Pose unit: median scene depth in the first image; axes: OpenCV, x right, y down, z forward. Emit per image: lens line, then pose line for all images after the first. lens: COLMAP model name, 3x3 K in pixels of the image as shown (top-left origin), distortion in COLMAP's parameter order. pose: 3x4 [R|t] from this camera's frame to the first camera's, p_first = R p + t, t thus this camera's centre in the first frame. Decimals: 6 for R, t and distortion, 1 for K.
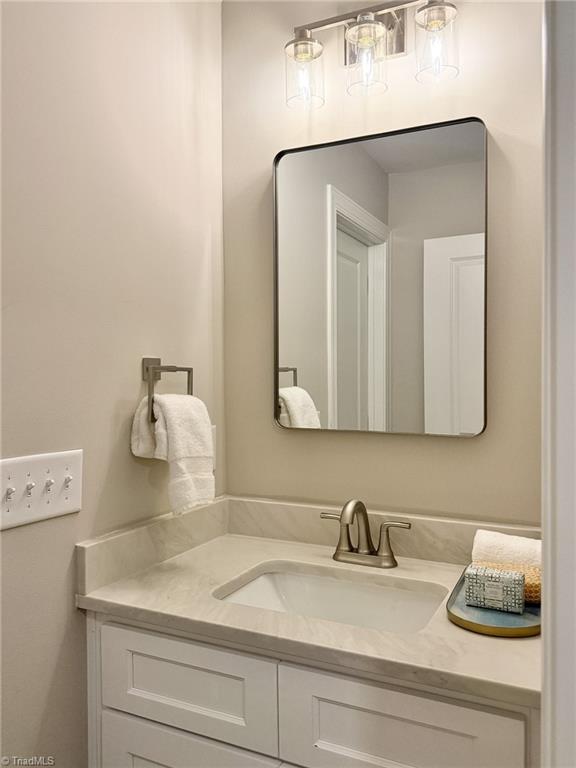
lens RADIAL K [[612.3, 0, 290.8], [0, 612.3, 385.5], [0, 0, 1]] dist [0.092768, -0.146602]
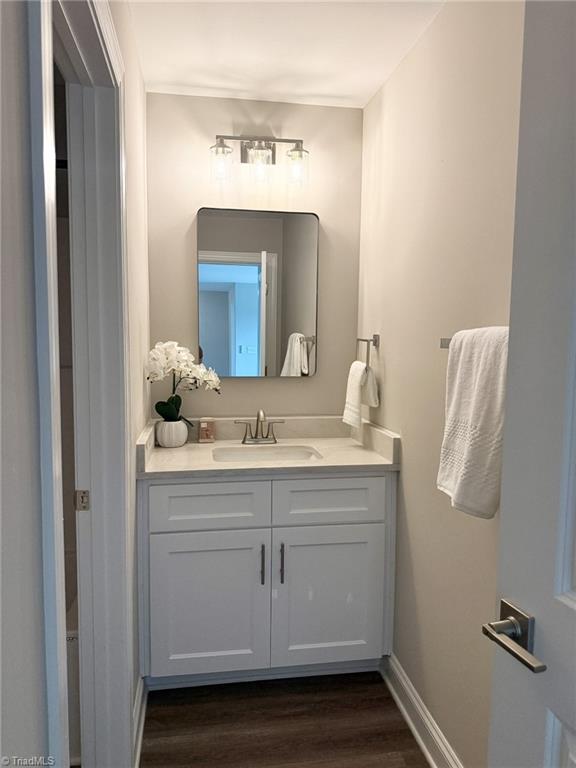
lens RADIAL K [[556.1, 0, 288.0], [0, 556.1, 384.0], [0, 0, 1]] dist [0.079500, -0.101643]
pose [[0.814569, -0.038268, 0.578803, -0.800446], [-0.009061, 0.996860, 0.078659, -0.028157], [-0.579995, -0.069317, 0.811665, -0.423525]]
